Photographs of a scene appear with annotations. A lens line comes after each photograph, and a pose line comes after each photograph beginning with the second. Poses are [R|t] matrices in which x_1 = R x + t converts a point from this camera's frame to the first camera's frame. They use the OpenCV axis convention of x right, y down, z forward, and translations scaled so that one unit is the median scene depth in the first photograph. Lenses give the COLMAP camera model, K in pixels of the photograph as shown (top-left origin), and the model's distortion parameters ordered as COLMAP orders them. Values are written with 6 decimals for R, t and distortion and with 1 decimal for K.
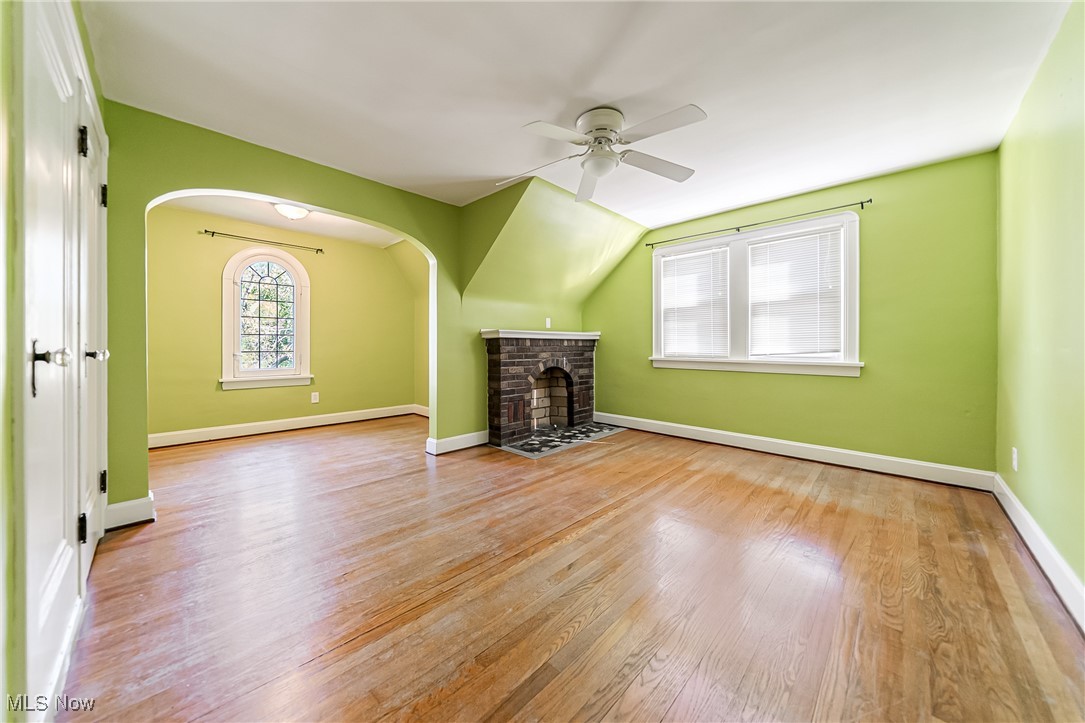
lens RADIAL K [[382.0, 0, 547.9], [0, 382.0, 337.0], [0, 0, 1]] dist [-0.002335, -0.000054]
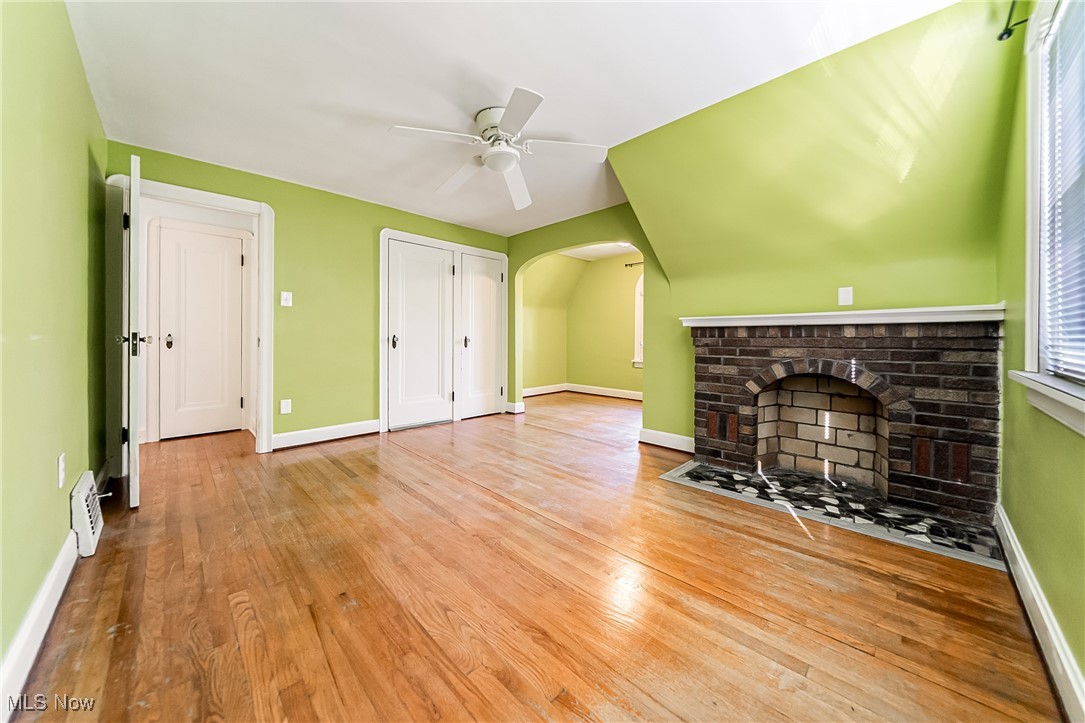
lens RADIAL K [[382.0, 0, 547.9], [0, 382.0, 337.0], [0, 0, 1]] dist [-0.002335, -0.000054]
pose [[-0.044668, -0.016911, -0.998859, 0.631168], [0.009236, 0.999807, -0.017340, 0.029998], [0.998959, -0.010000, -0.044504, 0.646872]]
